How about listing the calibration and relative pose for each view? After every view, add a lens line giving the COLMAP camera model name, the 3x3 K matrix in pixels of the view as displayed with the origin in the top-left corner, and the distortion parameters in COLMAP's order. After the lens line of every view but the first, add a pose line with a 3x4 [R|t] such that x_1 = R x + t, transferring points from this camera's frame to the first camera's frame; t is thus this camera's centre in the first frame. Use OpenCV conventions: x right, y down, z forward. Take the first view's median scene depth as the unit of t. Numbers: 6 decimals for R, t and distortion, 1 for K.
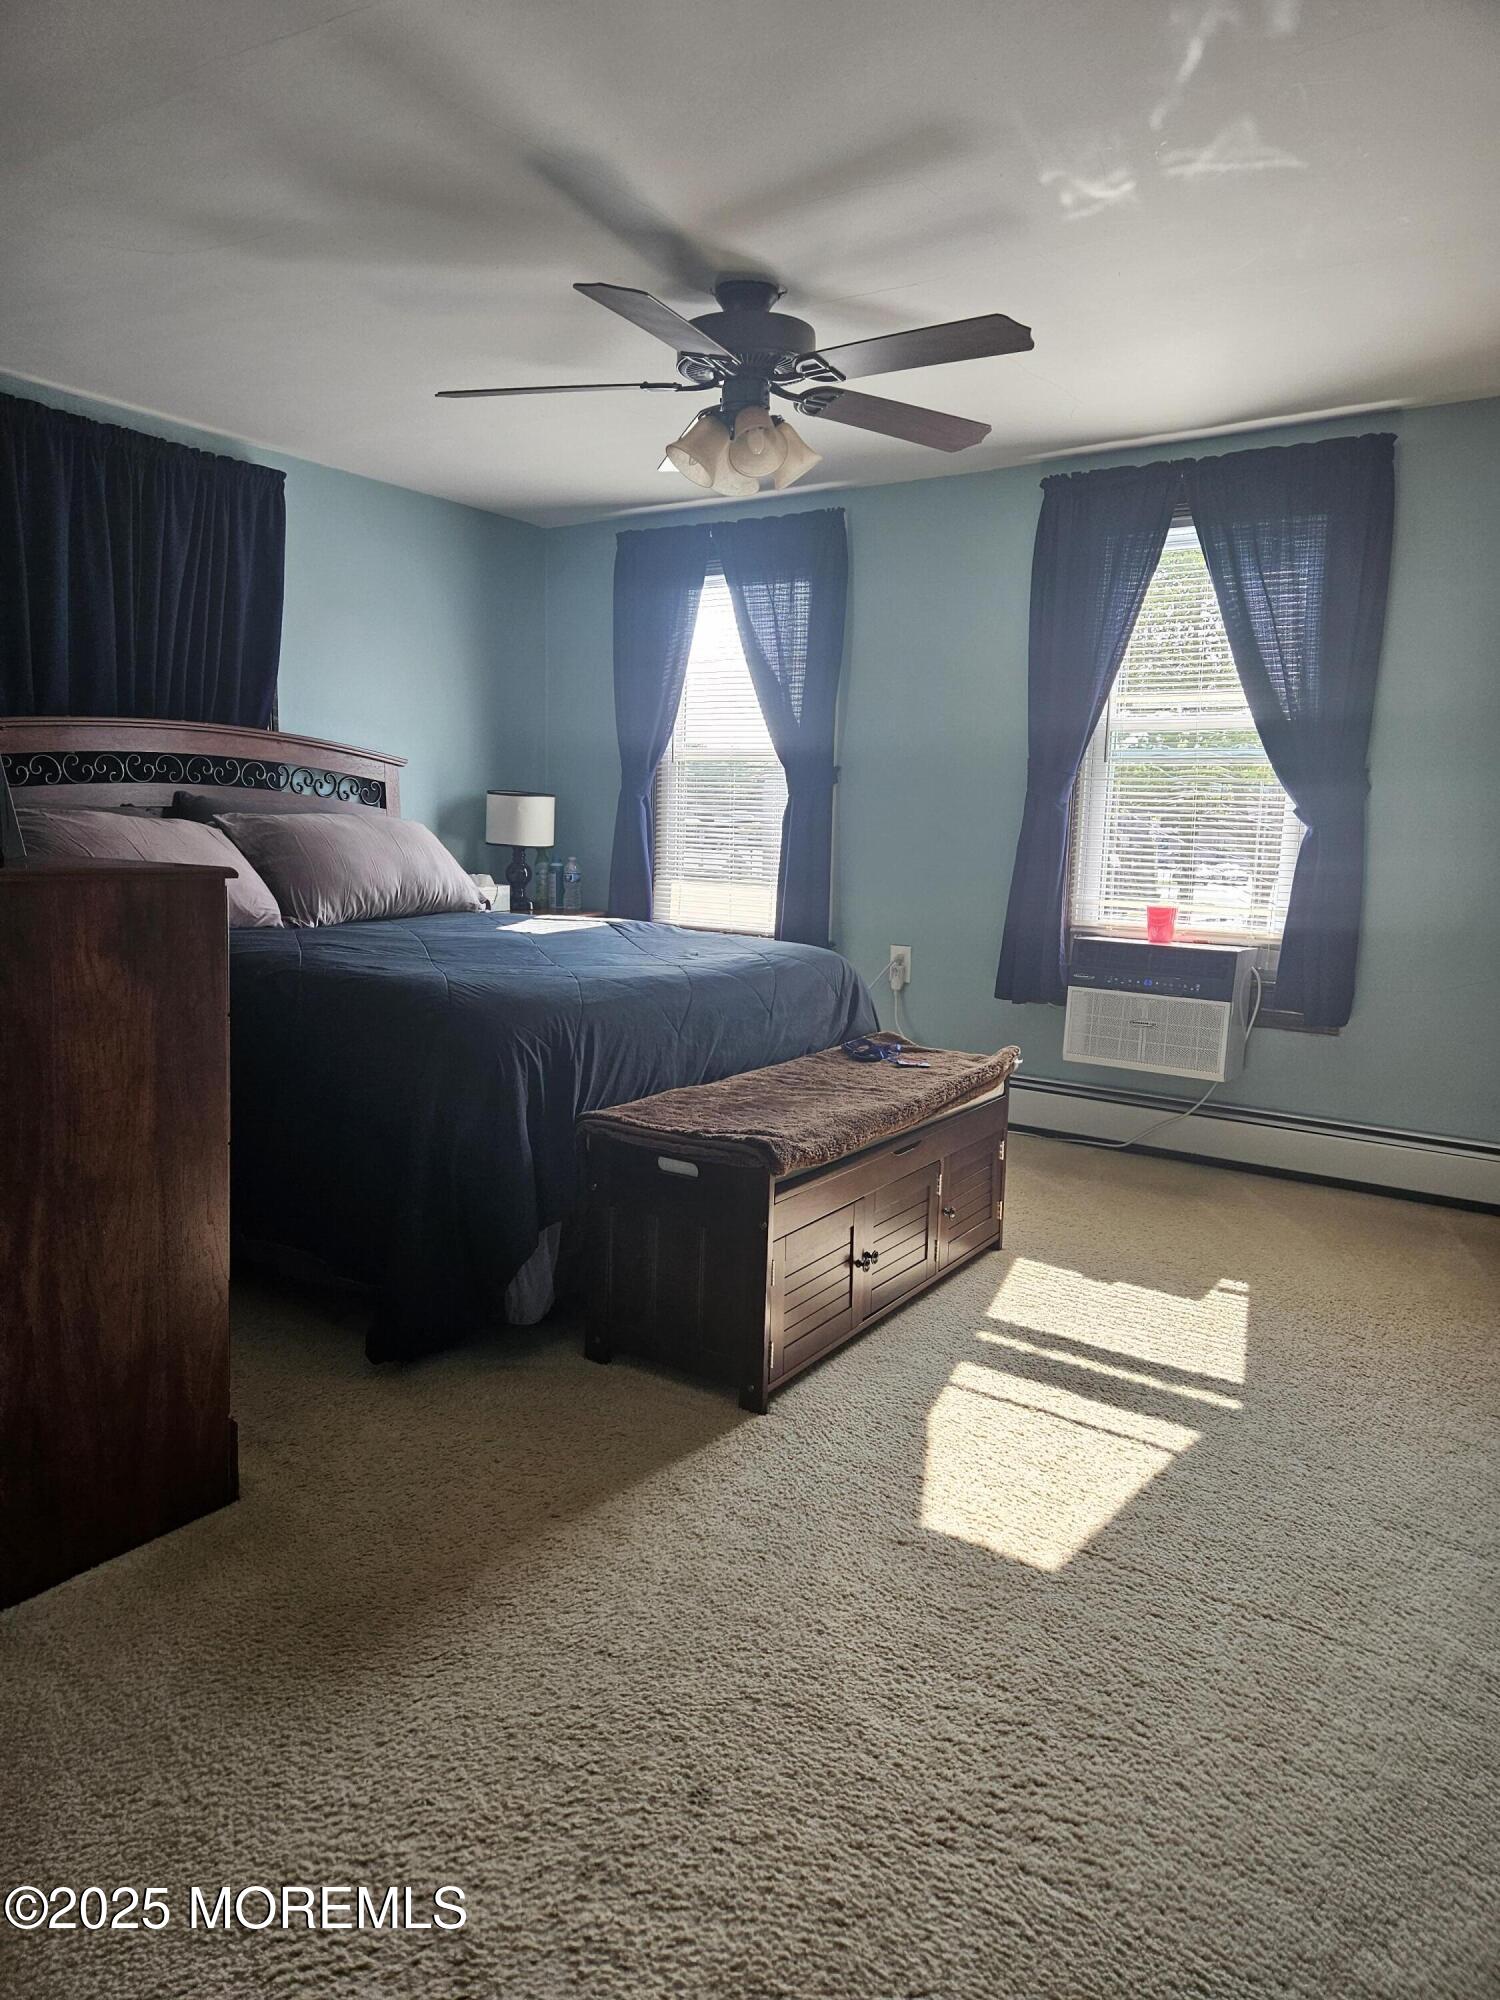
lens RADIAL K [[1339.7, 0, 745.4], [0, 1339.7, 1006.0], [0, 0, 1]] dist [0.071155, -0.064251]
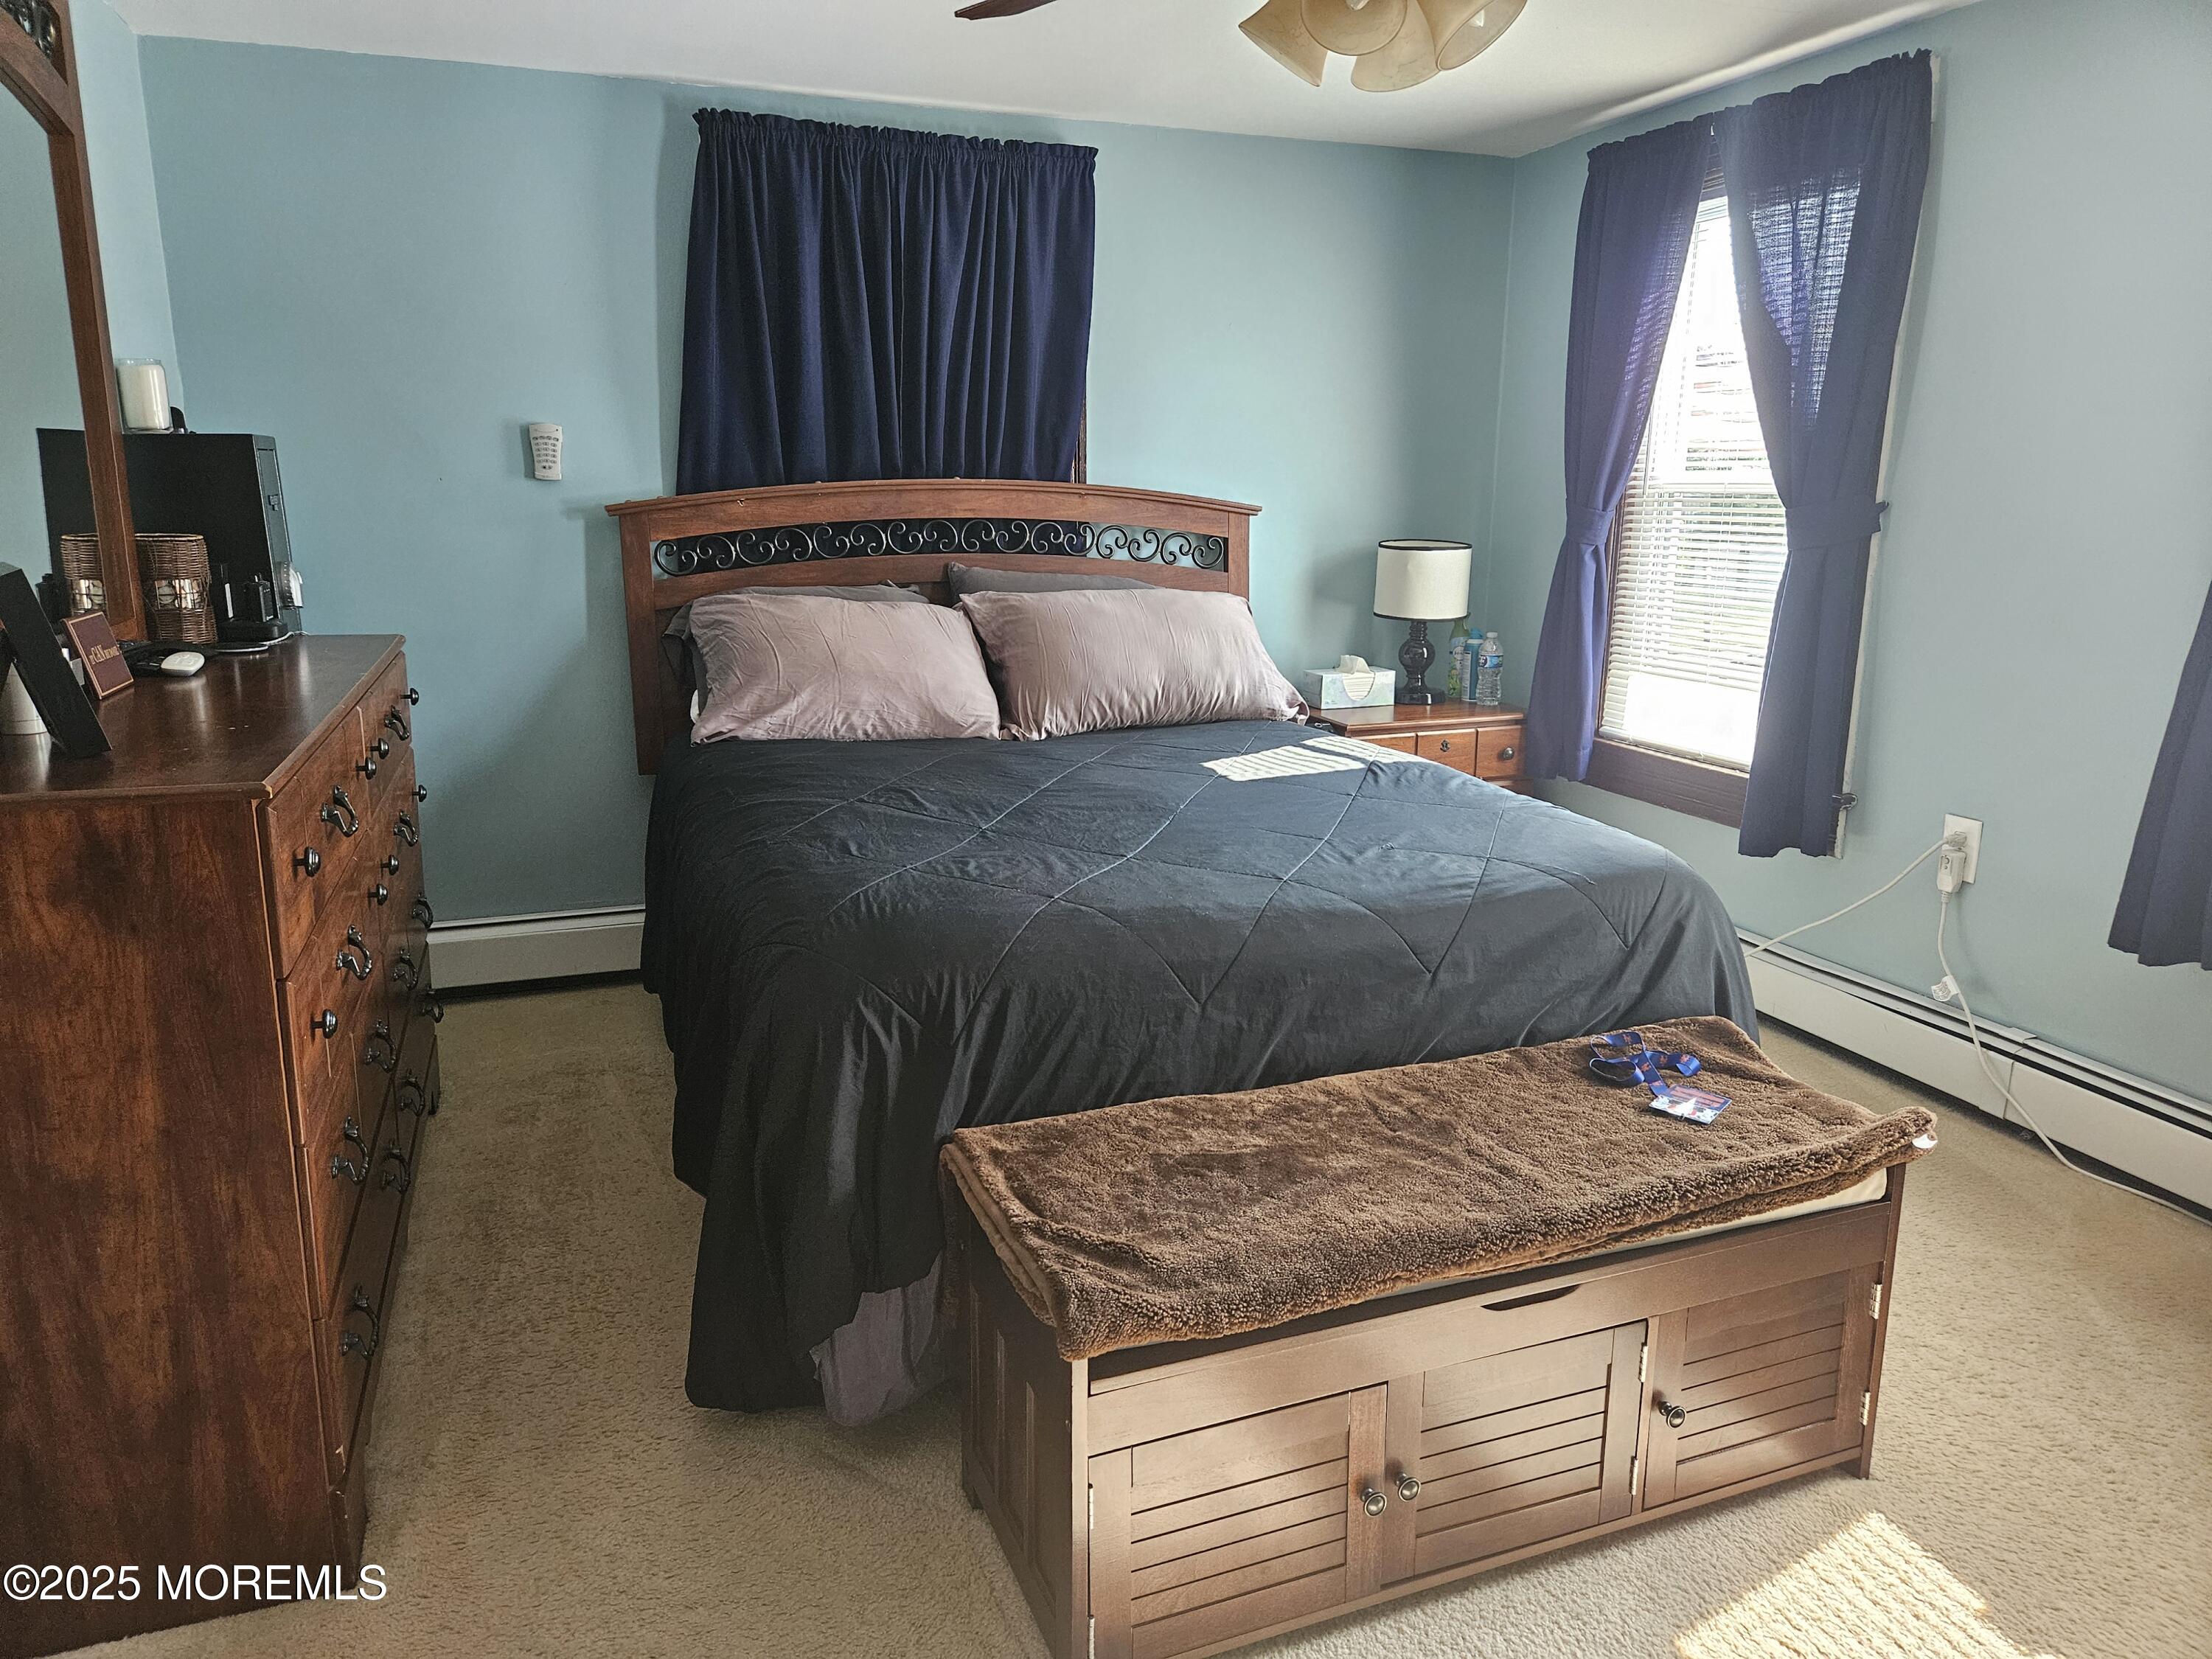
lens RADIAL K [[1481.7, 0, 1104.5], [0, 1481.7, 828.1], [0, 0, 1]] dist [0.071155, -0.064251]
pose [[0.811704, 0.107684, -0.574056, 0.211733], [-0.064569, 0.993377, 0.095042, -0.087656], [0.580489, -0.040079, 0.813281, 0.291821]]
